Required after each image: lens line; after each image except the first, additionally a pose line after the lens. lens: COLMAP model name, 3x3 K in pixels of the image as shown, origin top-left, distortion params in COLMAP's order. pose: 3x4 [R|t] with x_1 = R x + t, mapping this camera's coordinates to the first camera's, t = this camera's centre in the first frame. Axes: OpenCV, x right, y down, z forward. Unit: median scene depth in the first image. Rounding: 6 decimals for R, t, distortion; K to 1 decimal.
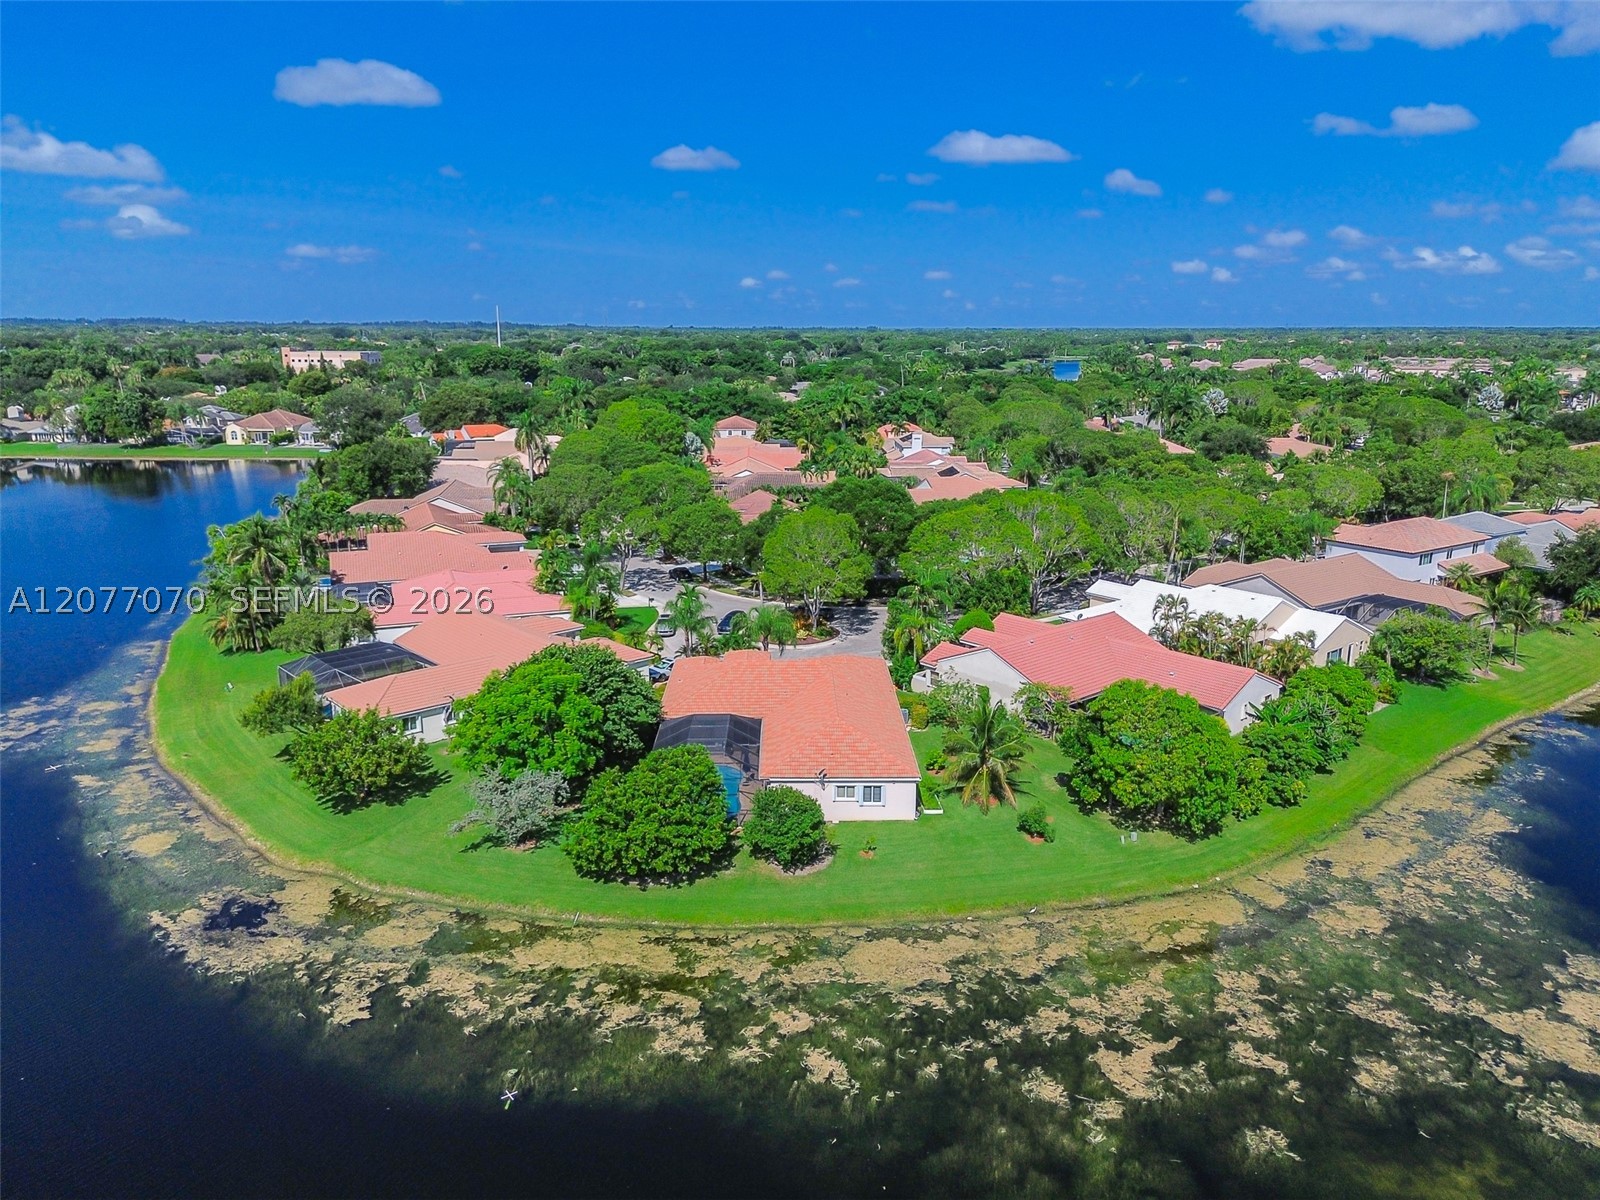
lens RADIAL K [[1144.2, 0, 802.4], [0, 1144.2, 593.5], [0, 0, 1]] dist [0.057360, -0.050908]
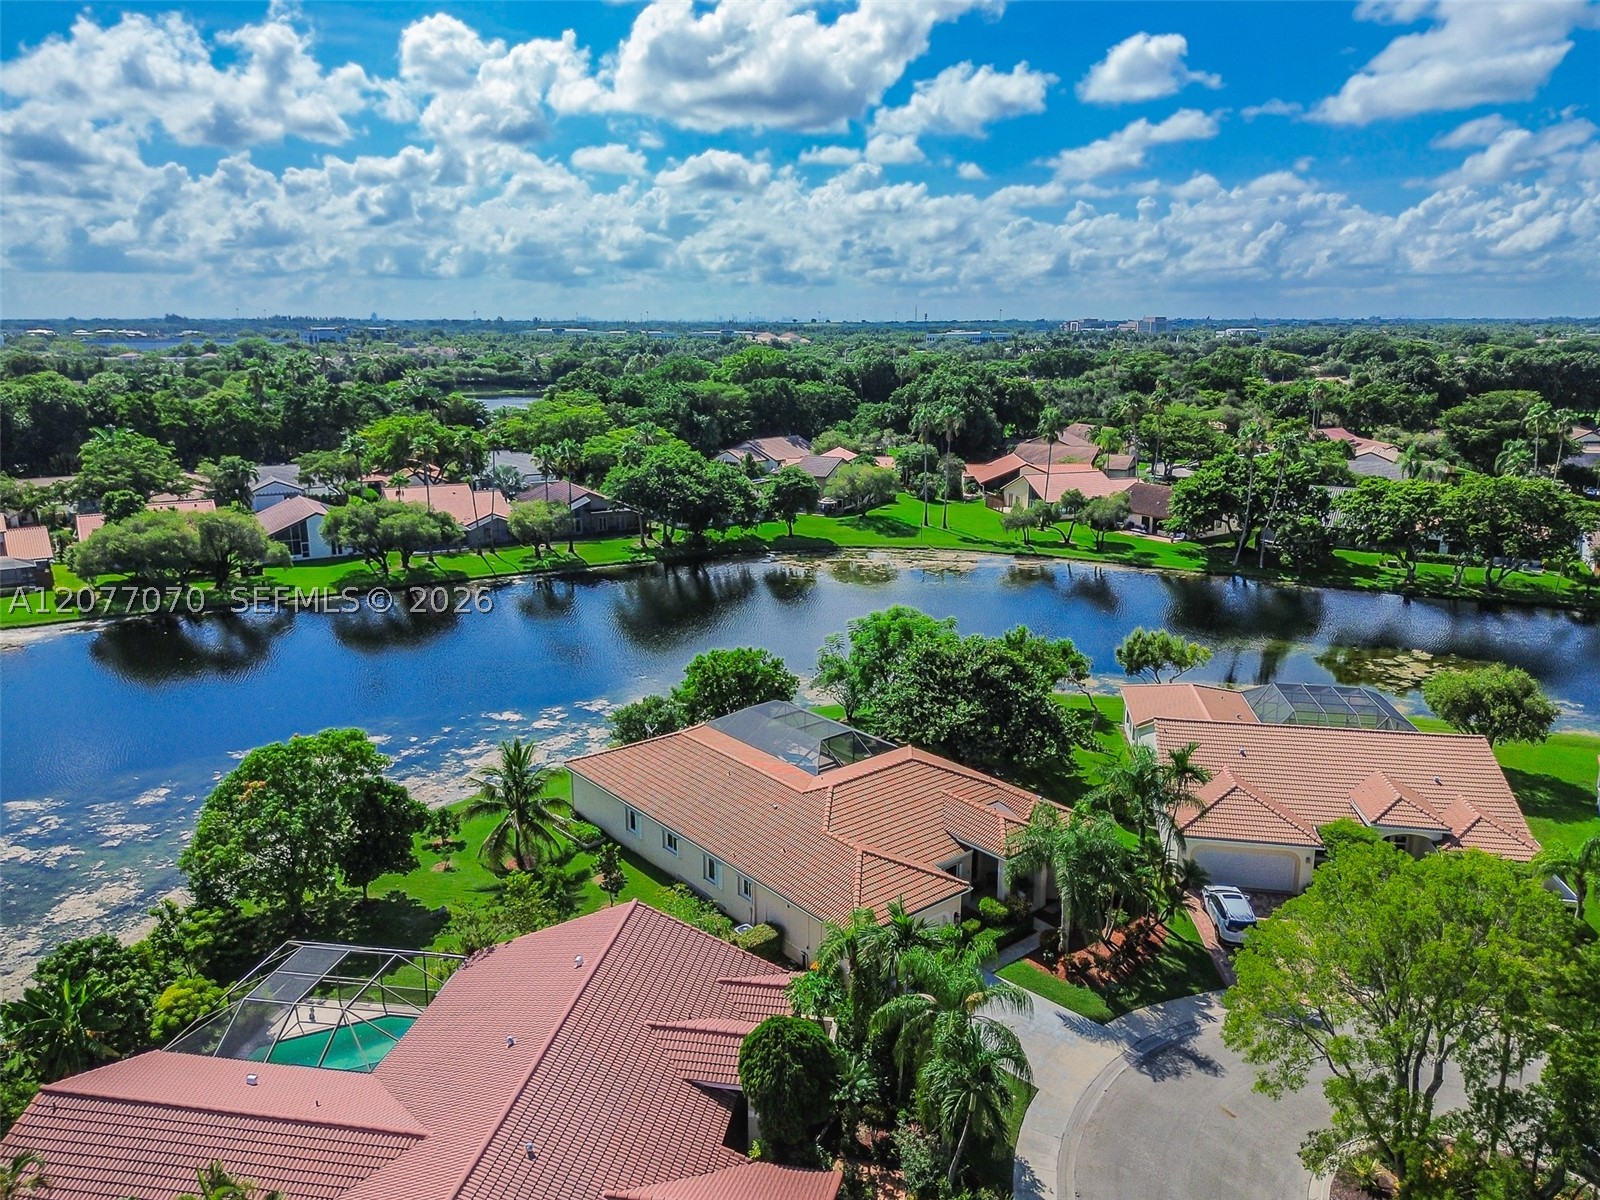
lens RADIAL K [[1144.2, 0, 802.3], [0, 1144.2, 575.9], [0, 0, 1]] dist [0.057360, -0.050908]
pose [[-0.776015, 0.133302, -0.616466, 0.558570], [-0.150006, 0.910357, 0.385680, -0.408485], [0.612616, 0.391767, -0.686455, 1.853678]]
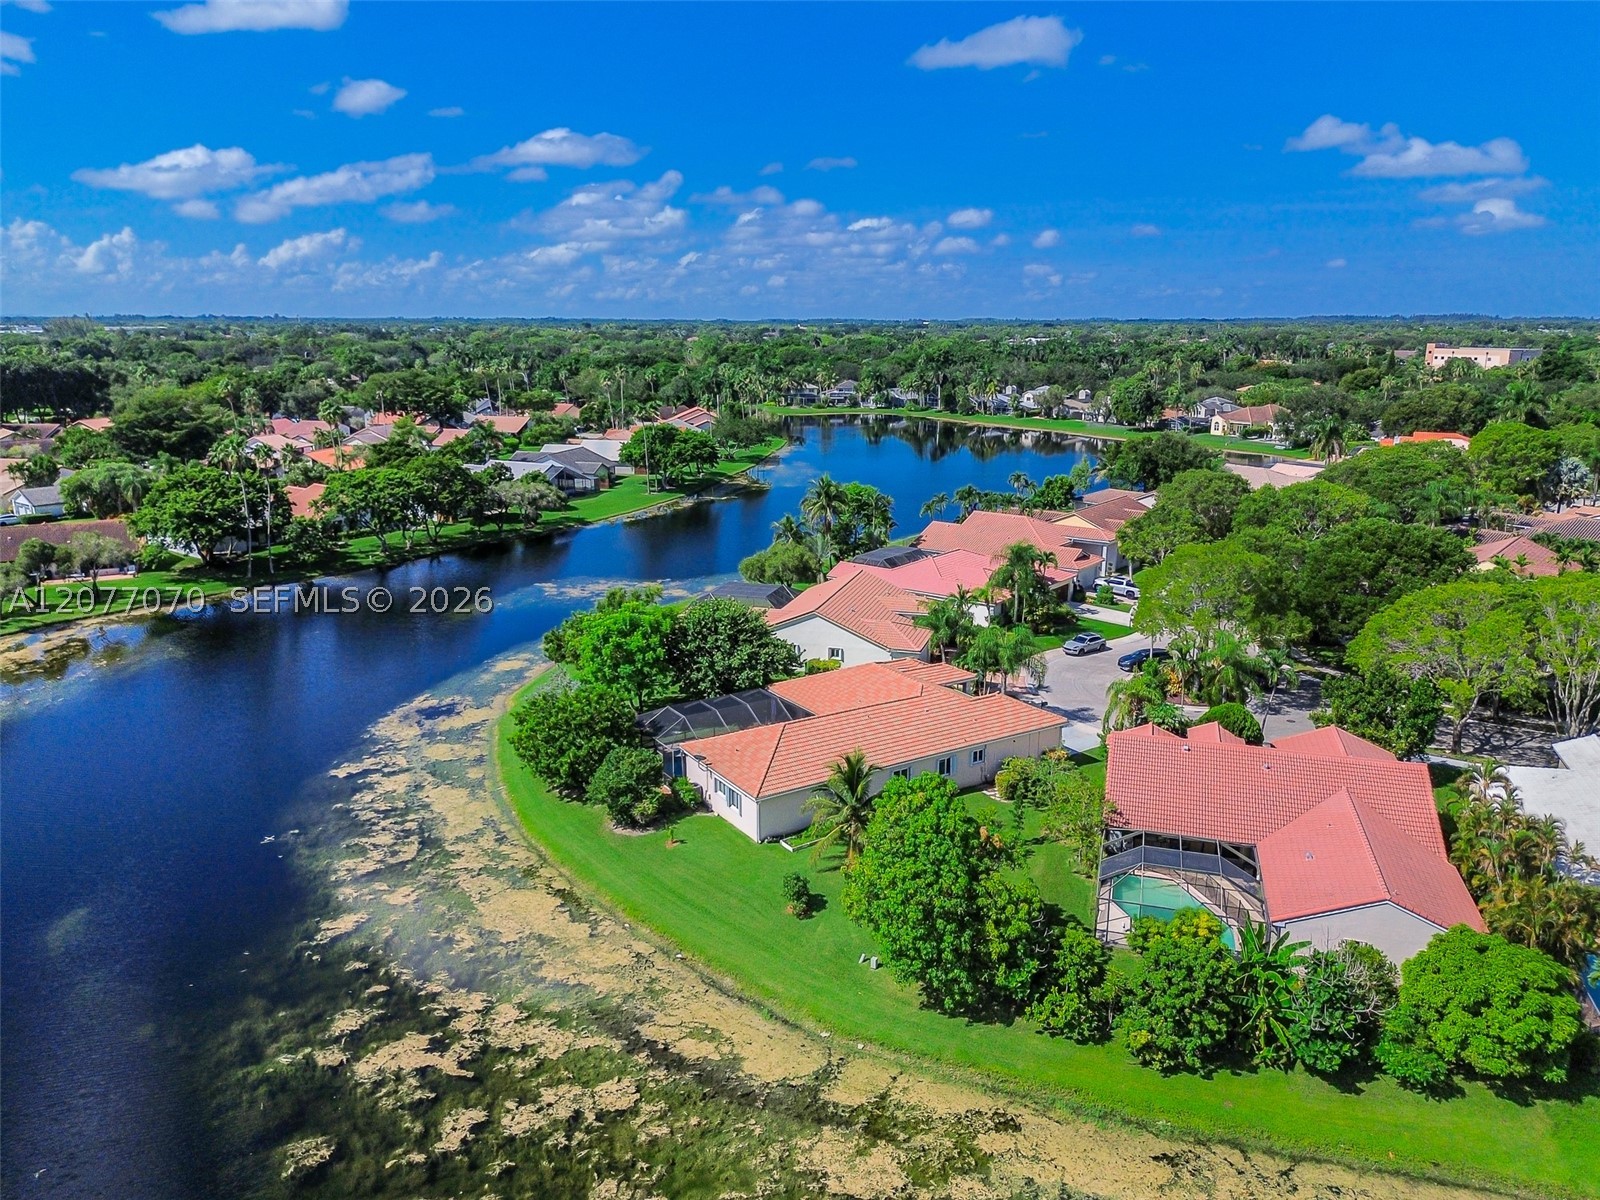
lens RADIAL K [[1144.2, 0, 800.3], [0, 1144.2, 611.8], [0, 0, 1]] dist [0.057360, -0.050908]
pose [[0.521660, 0.210441, -0.826793, 0.939616], [-0.195779, 0.972768, 0.124069, -0.121924], [0.830386, 0.097147, 0.548654, 0.540918]]
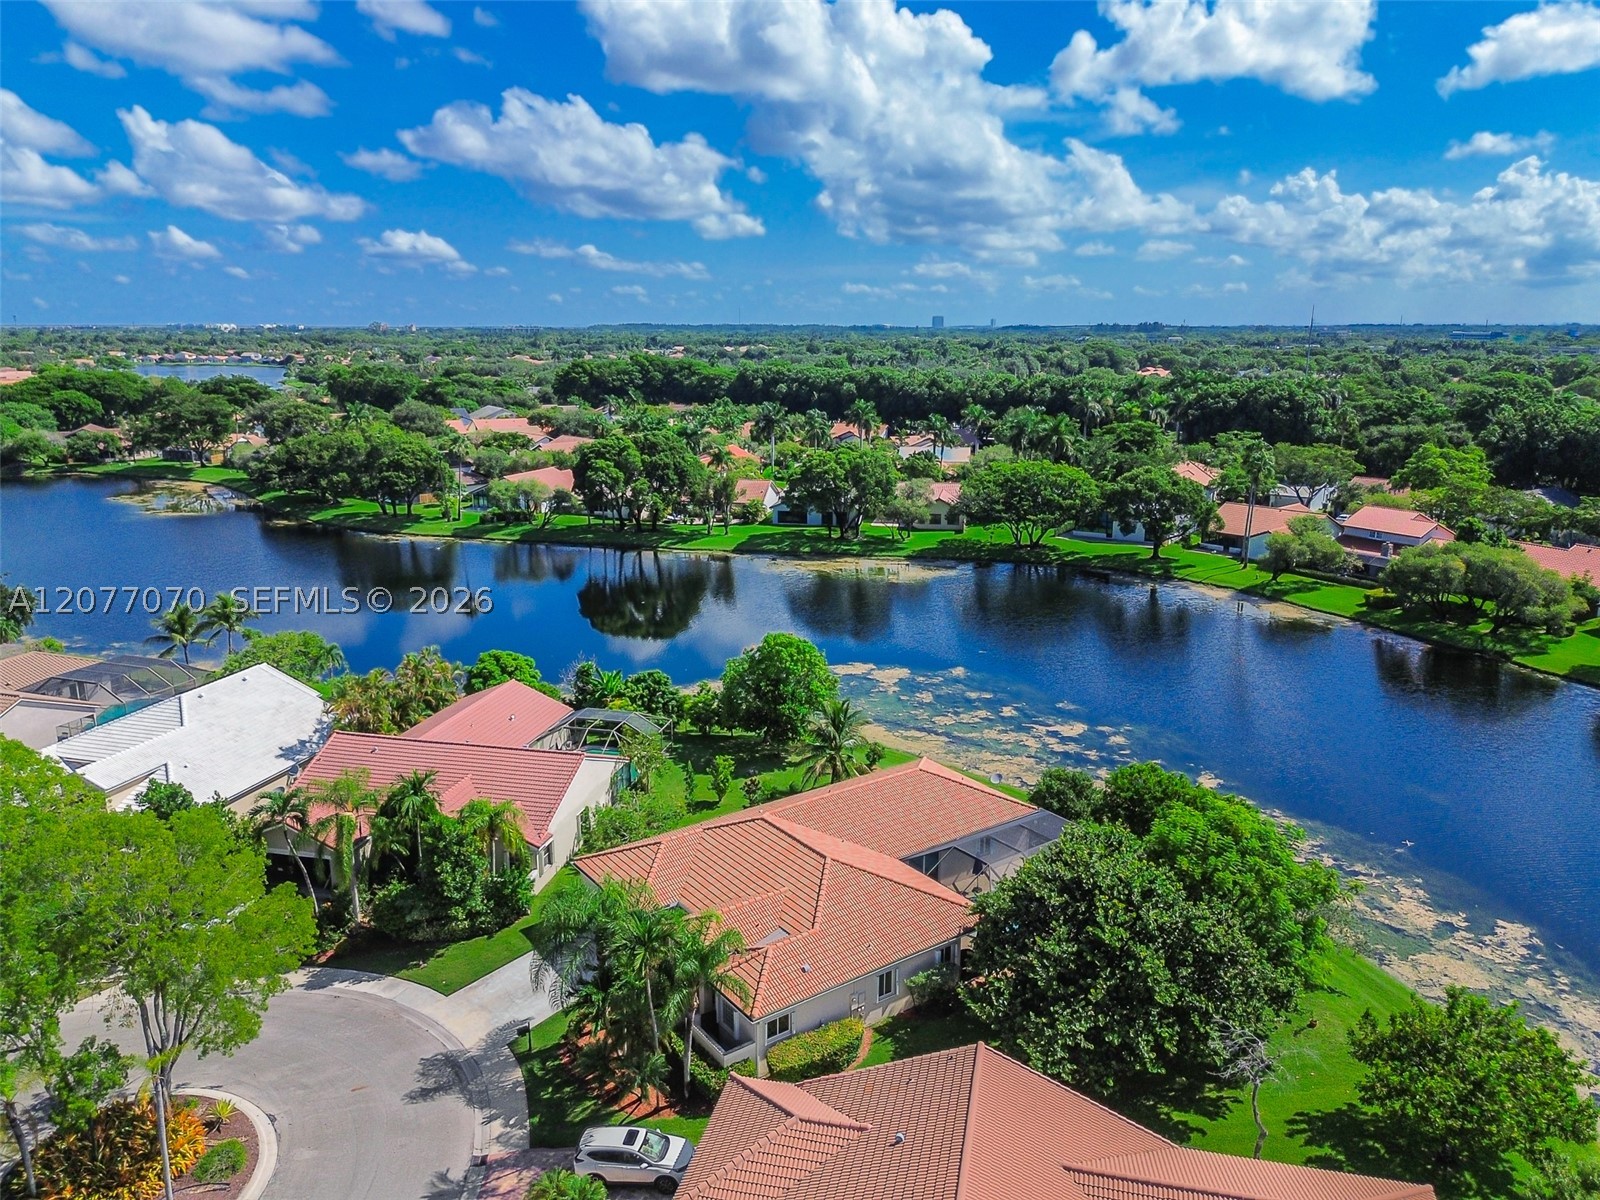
lens RADIAL K [[1144.2, 0, 793.1], [0, 1144.2, 588.0], [0, 0, 1]] dist [0.057360, -0.050908]
pose [[-0.569307, -0.189438, 0.800002, -0.706478], [0.185470, 0.918410, 0.349463, -0.413974], [-0.800931, 0.347328, -0.487722, 1.693992]]
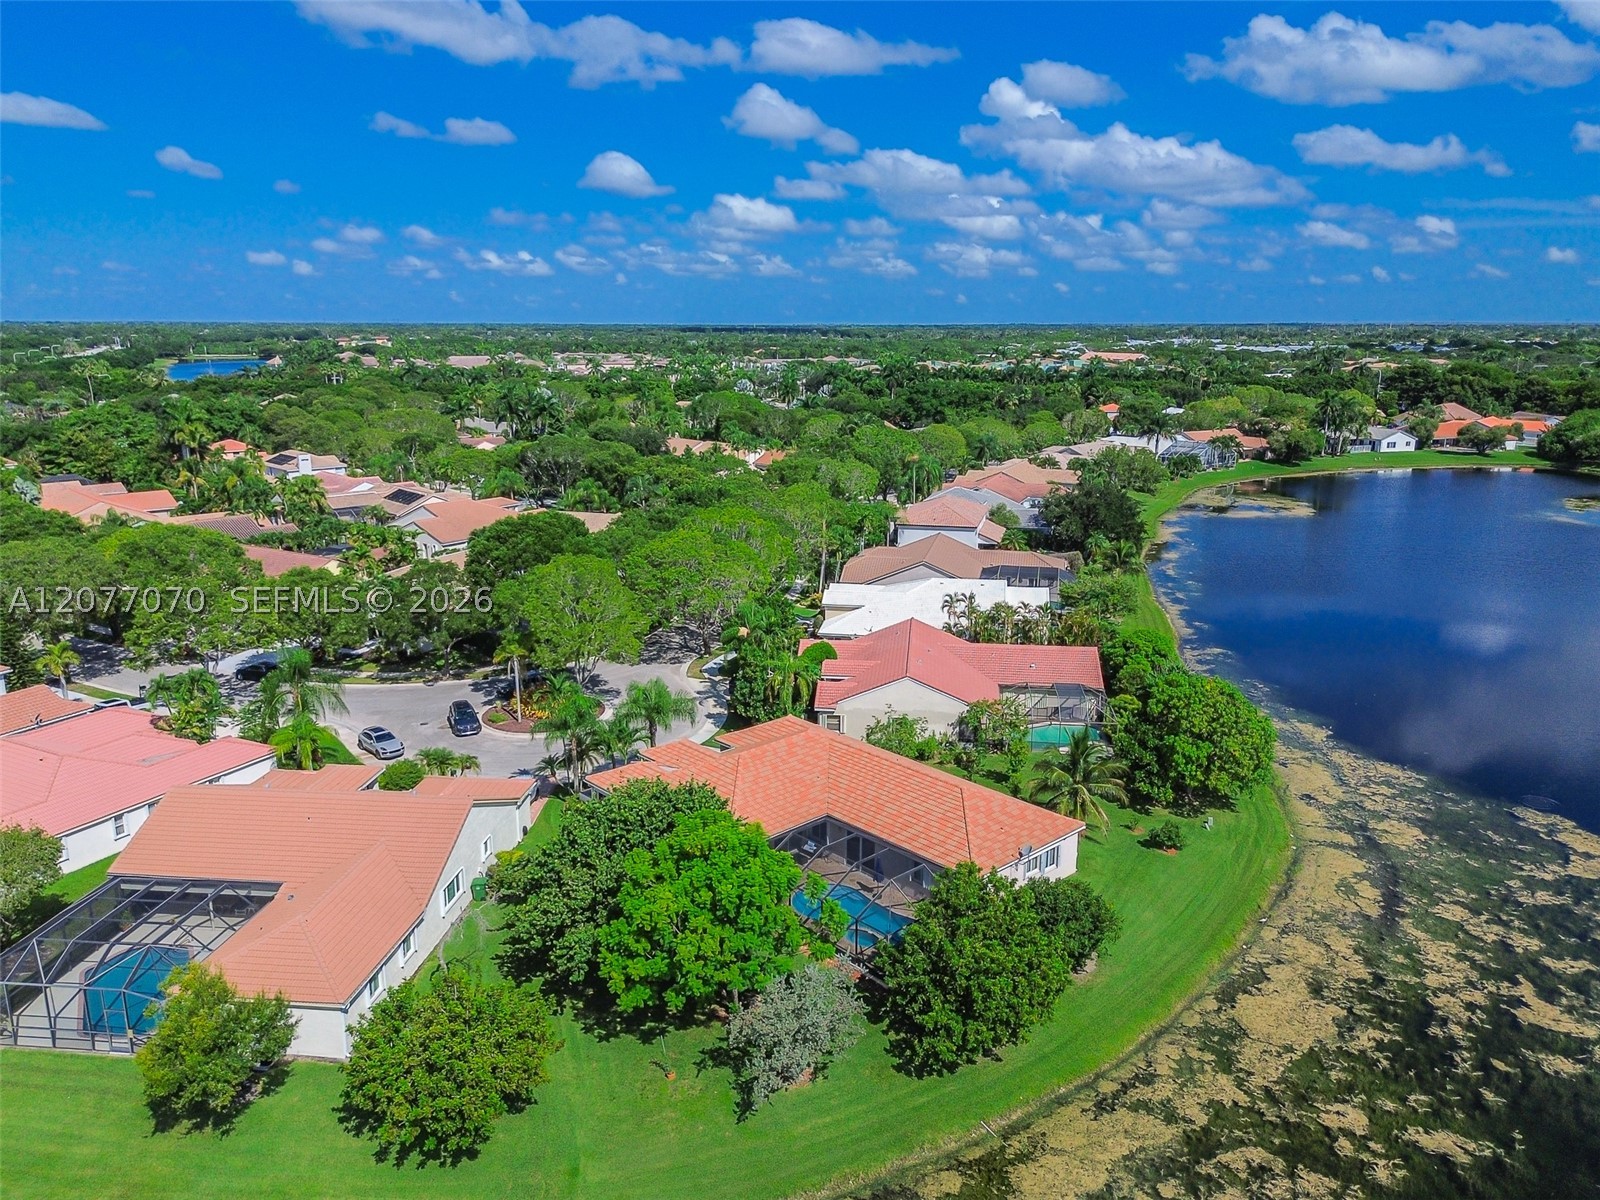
lens RADIAL K [[1144.2, 0, 799.9], [0, 1144.2, 606.7], [0, 0, 1]] dist [0.057360, -0.050908]
pose [[0.744410, -0.162654, 0.647609, -0.699217], [0.153044, 0.985620, 0.071629, -0.125780], [-0.649947, 0.045791, 0.758598, 0.470282]]
